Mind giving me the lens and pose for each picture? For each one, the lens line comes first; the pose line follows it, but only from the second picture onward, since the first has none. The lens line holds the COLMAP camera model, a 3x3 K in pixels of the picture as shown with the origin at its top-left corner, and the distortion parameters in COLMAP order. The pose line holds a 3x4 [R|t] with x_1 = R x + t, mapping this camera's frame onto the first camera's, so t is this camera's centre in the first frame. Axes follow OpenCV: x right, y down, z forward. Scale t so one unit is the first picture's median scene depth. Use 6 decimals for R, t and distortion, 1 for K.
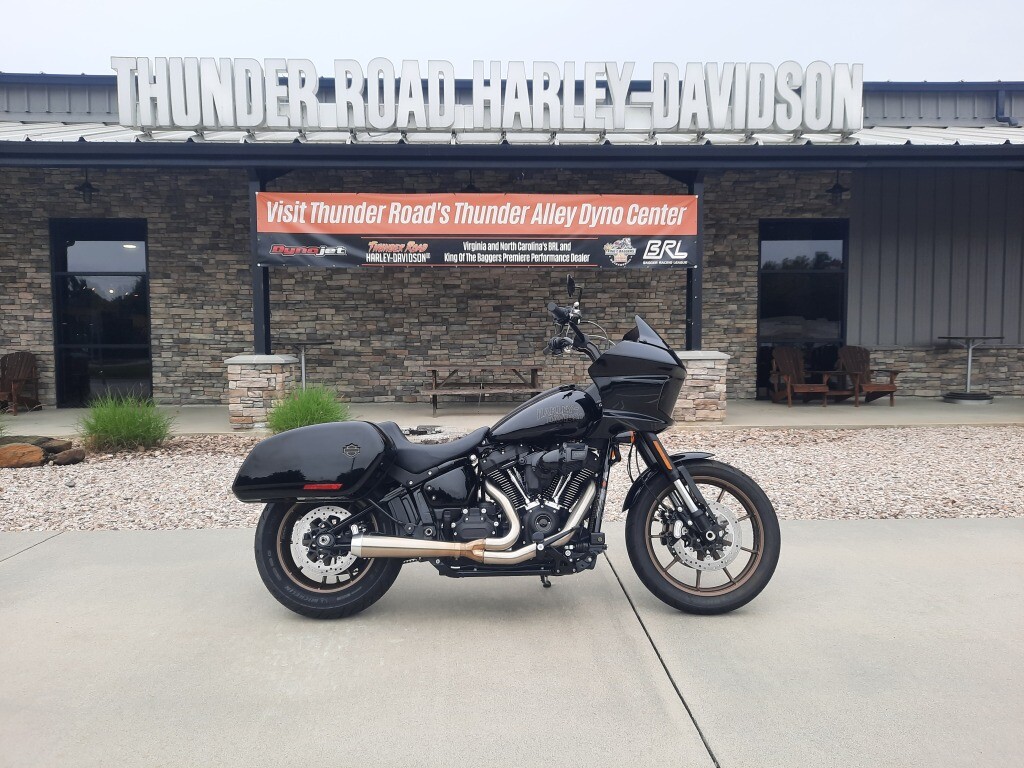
lens RADIAL K [[748.6, 0, 511.9], [0, 748.6, 386.7], [0, 0, 1]] dist [-0.007796, 0.012517]
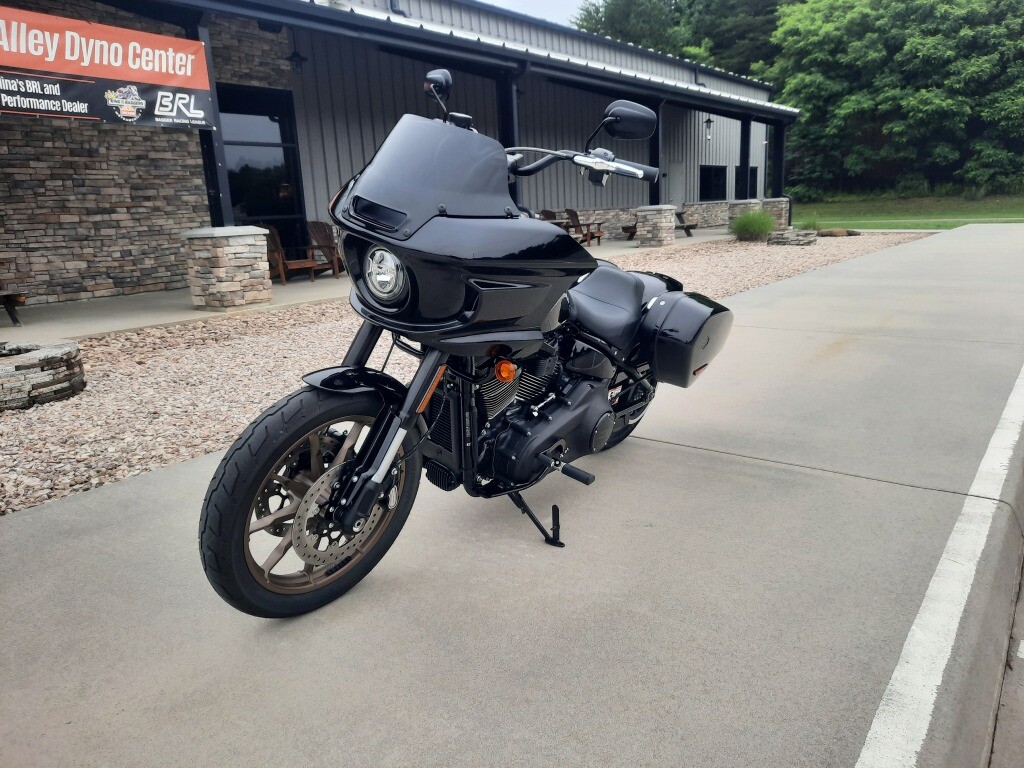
lens RADIAL K [[748.6, 0, 513.8], [0, 748.6, 387.6], [0, 0, 1]] dist [-0.007796, 0.012517]
pose [[0.637958, -0.196297, 0.744632, -0.183692], [0.087169, 0.979158, 0.183441, 0.004783], [-0.765122, -0.052119, 0.641773, 0.118659]]
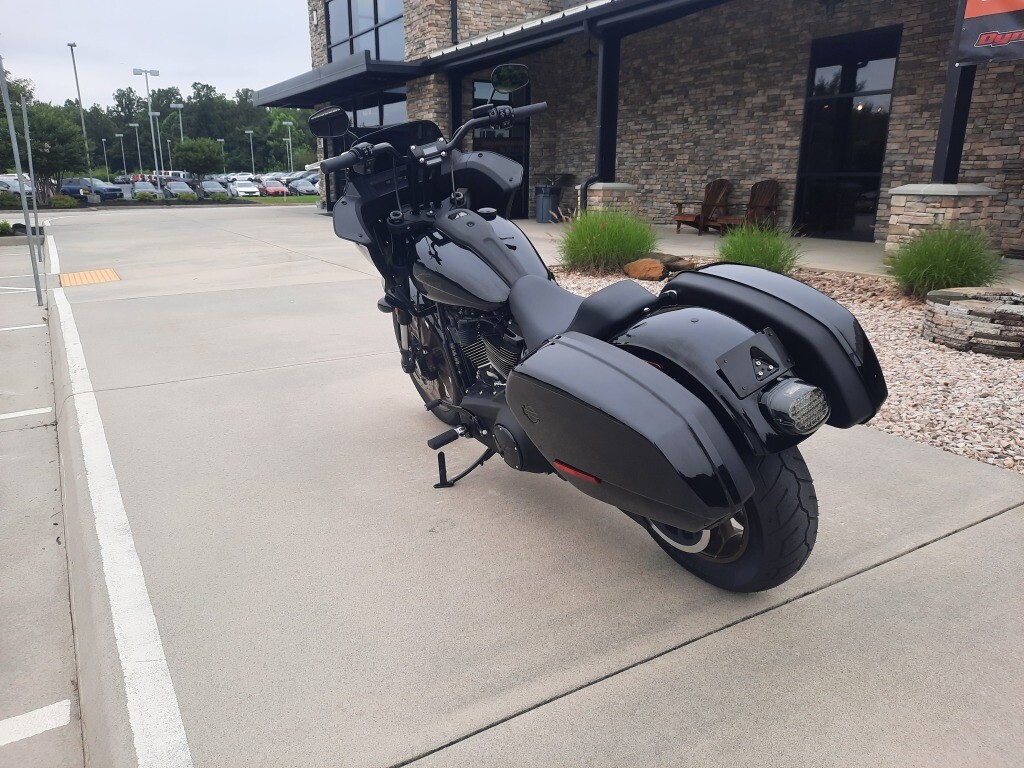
lens RADIAL K [[748.6, 0, 510.5], [0, 748.6, 387.9], [0, 0, 1]] dist [-0.007796, 0.012517]
pose [[0.481174, 0.243340, -0.842174, 0.134996], [-0.056878, 0.967342, 0.247010, -0.001913], [0.874778, -0.070954, 0.479301, 0.146657]]
